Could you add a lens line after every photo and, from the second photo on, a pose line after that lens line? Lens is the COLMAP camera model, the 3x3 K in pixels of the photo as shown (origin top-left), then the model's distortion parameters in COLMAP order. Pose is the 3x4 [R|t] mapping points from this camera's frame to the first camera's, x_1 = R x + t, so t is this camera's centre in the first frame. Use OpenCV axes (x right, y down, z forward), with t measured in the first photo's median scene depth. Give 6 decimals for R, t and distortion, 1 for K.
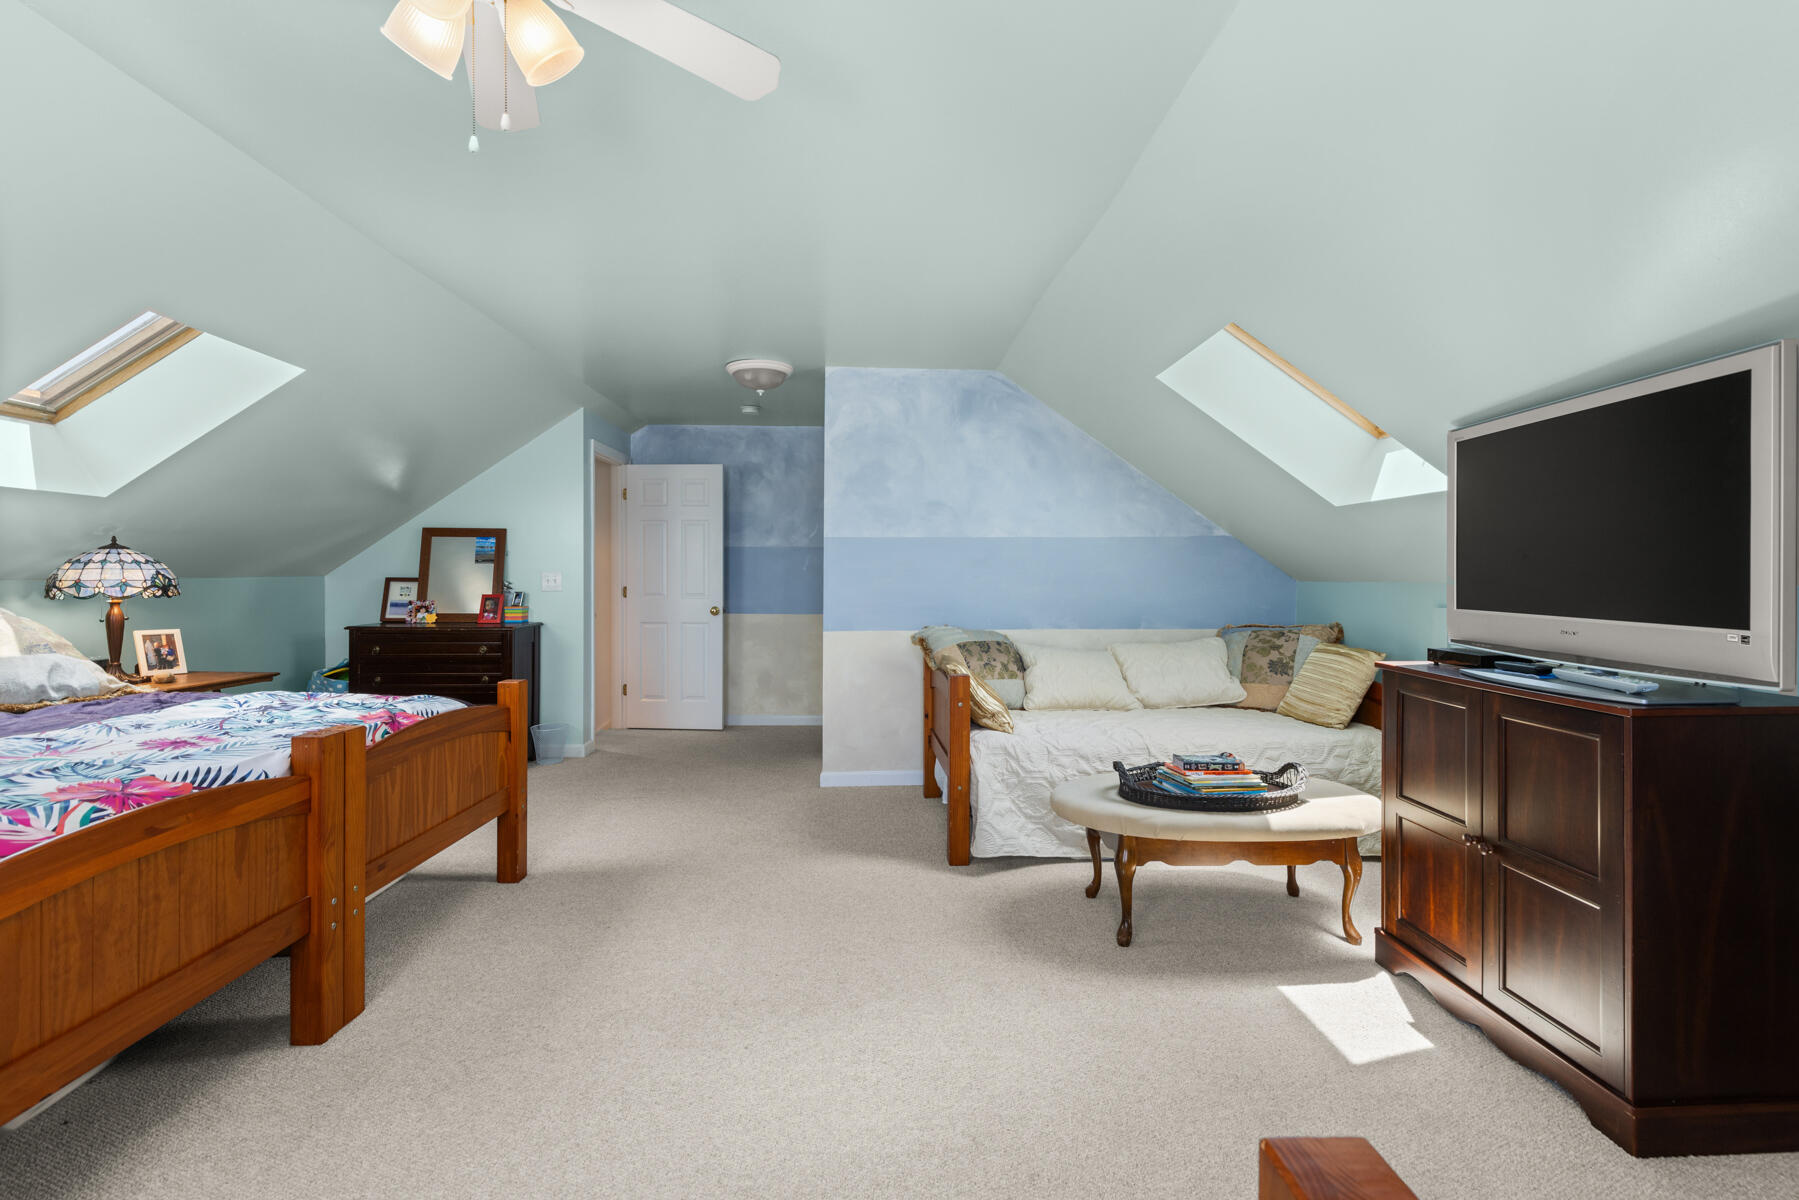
lens RADIAL K [[809.9, 0, 905.6], [0, 809.9, 581.9], [0, 0, 1]] dist [0.002448, -0.001738]
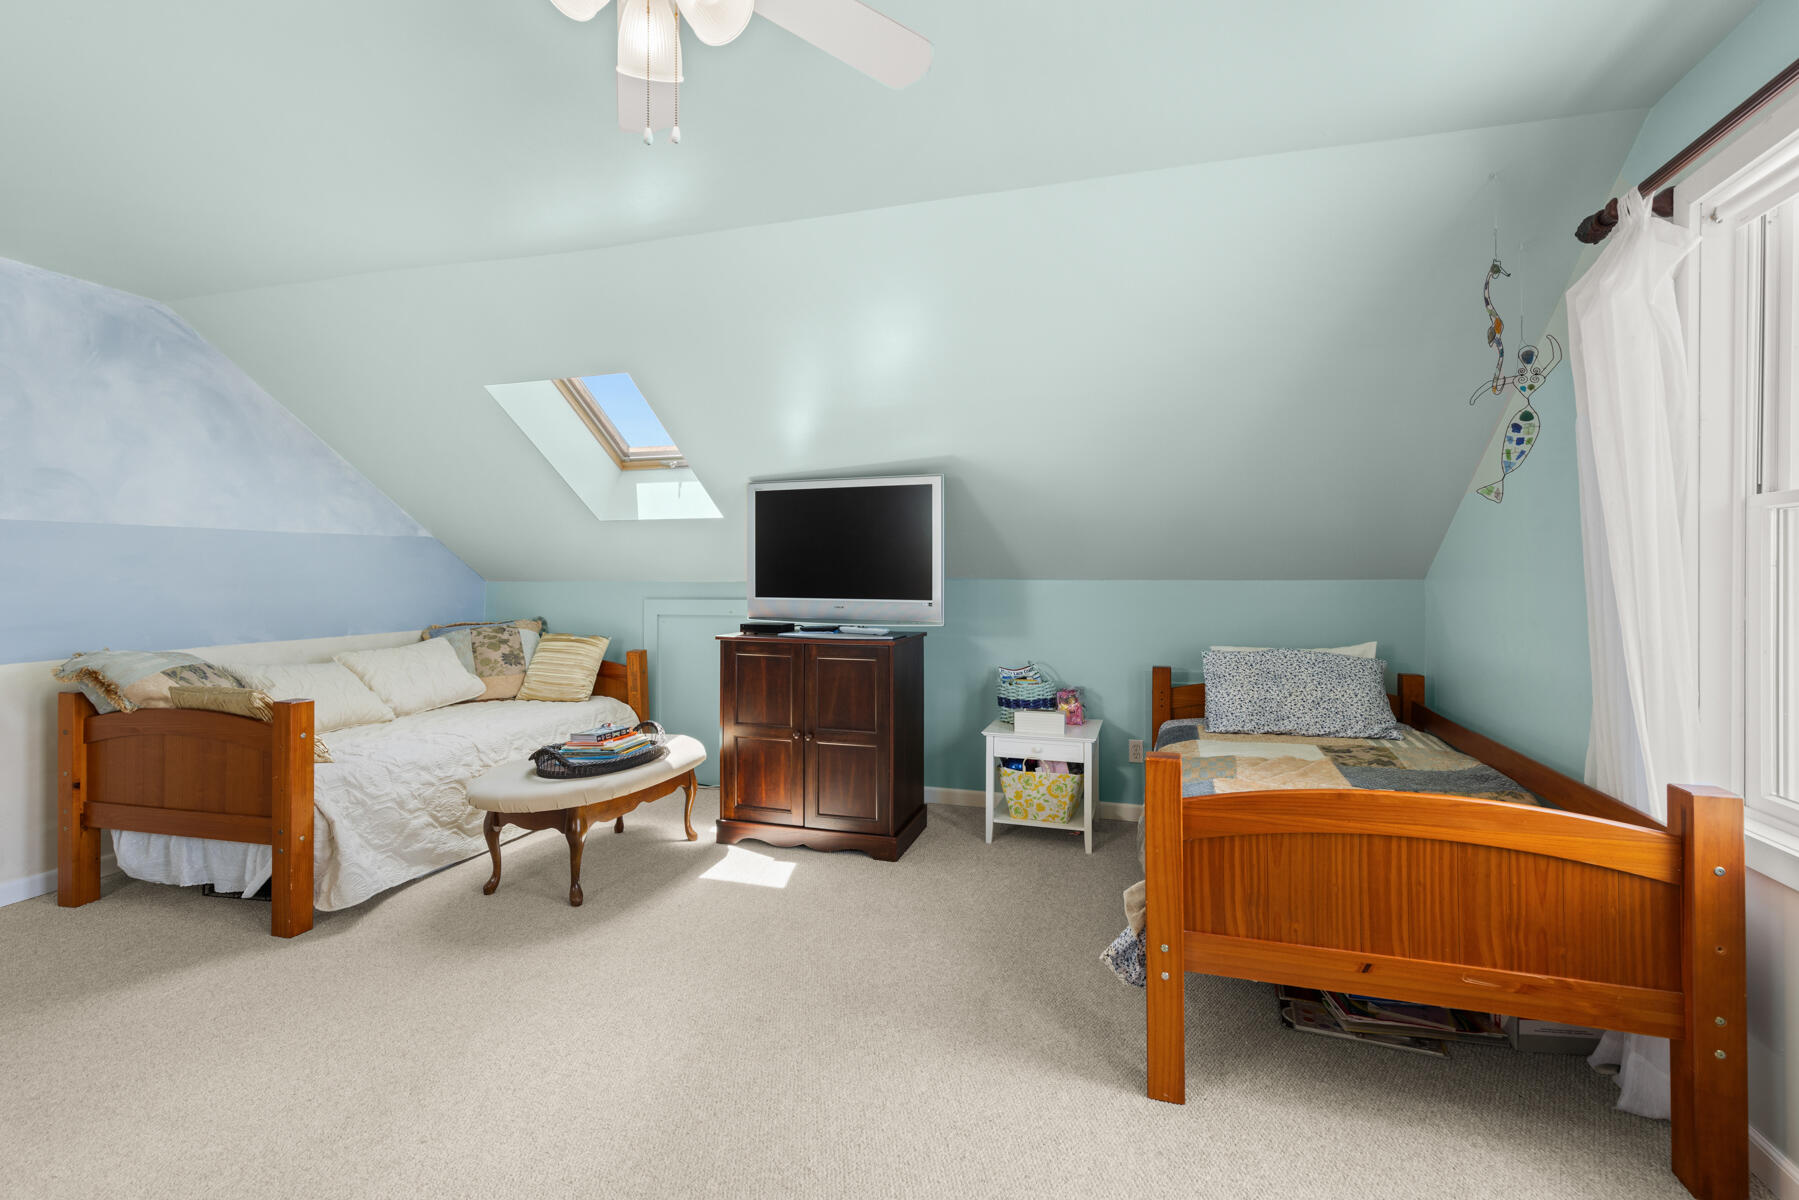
lens RADIAL K [[809.9, 0, 915.1], [0, 809.9, 574.5], [0, 0, 1]] dist [0.002448, -0.001738]
pose [[0.321516, -0.002551, 0.946901, -0.502286], [0.010385, 0.999946, -0.000832, -0.004189], [-0.946847, 0.010101, 0.321525, 0.147456]]
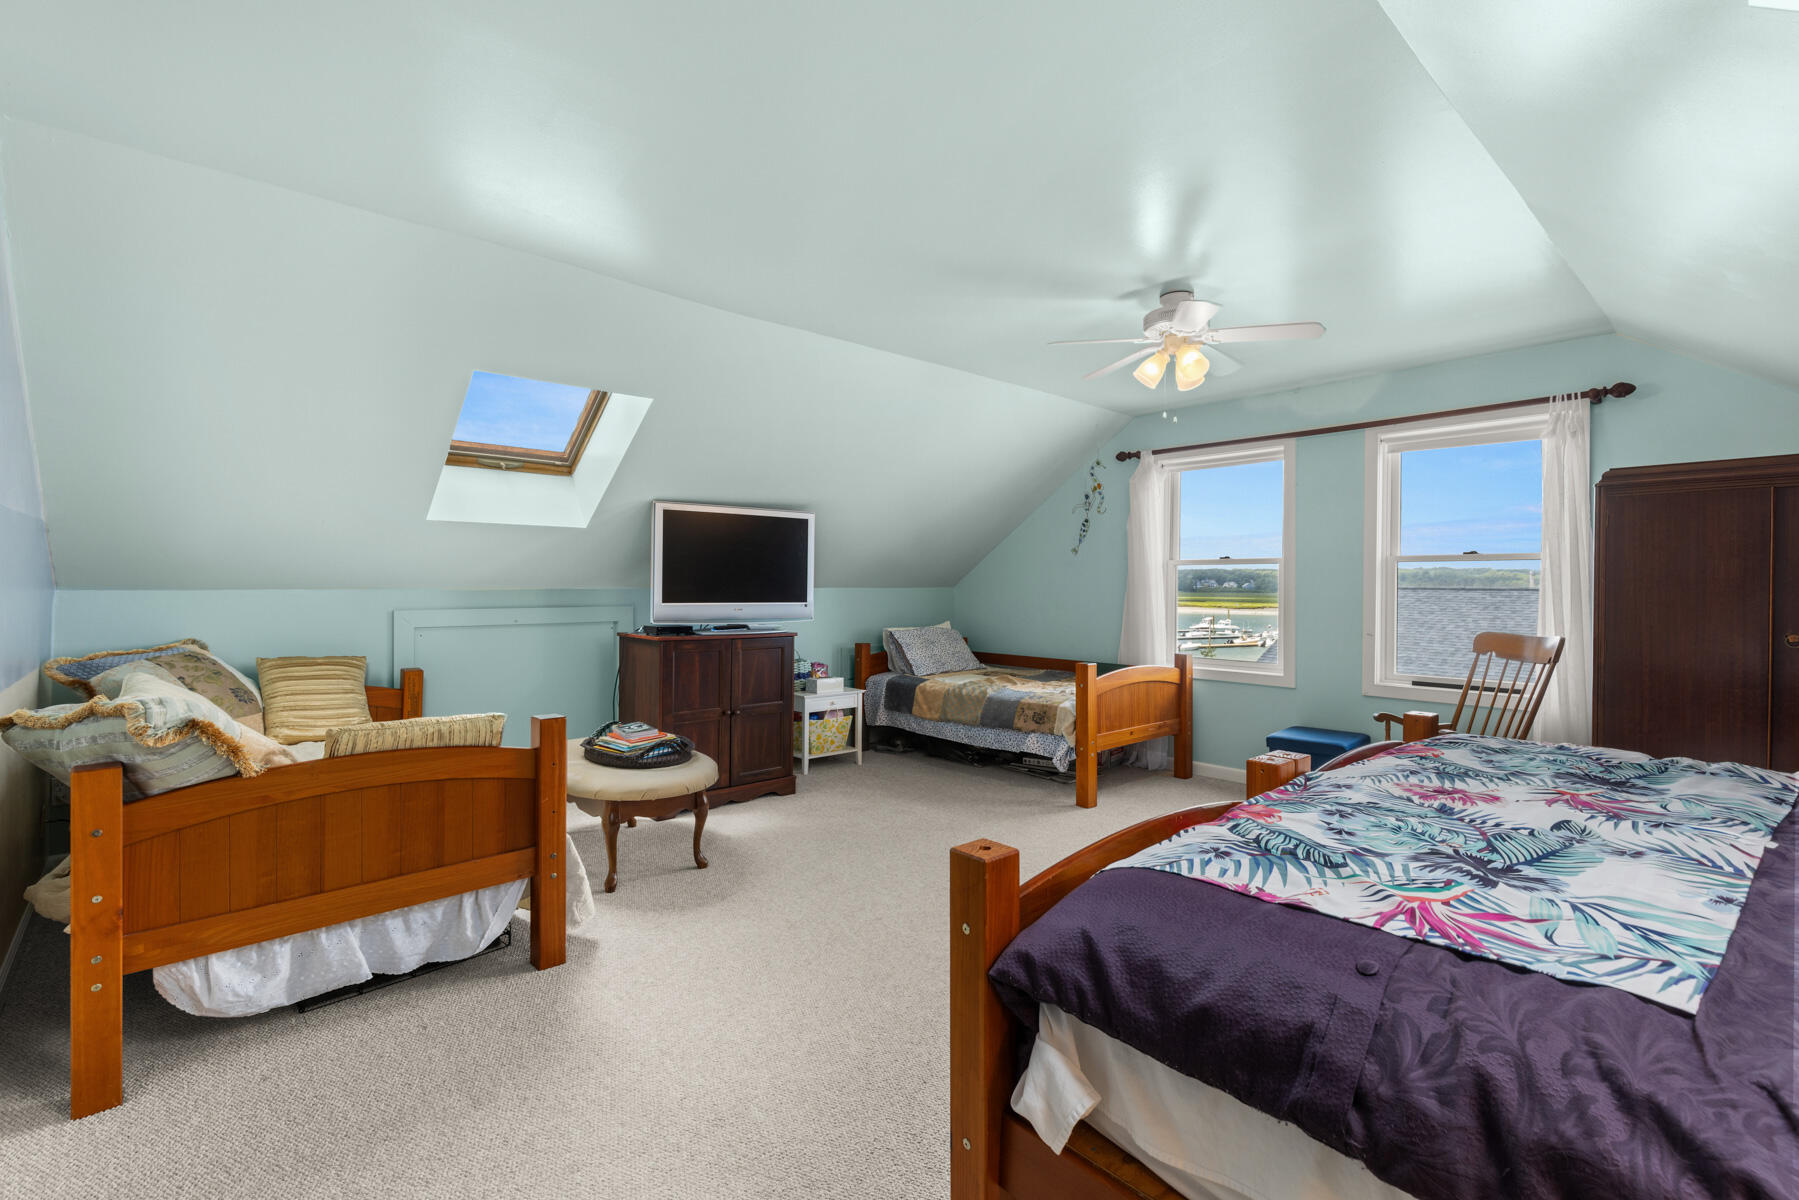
lens RADIAL K [[809.9, 0, 907.9], [0, 809.9, 591.4], [0, 0, 1]] dist [0.002448, -0.001738]
pose [[-0.643468, -0.013026, 0.765362, -0.733264], [0.000721, 0.999844, 0.017622, -0.016255], [-0.765473, 0.011891, -0.643359, 1.240542]]
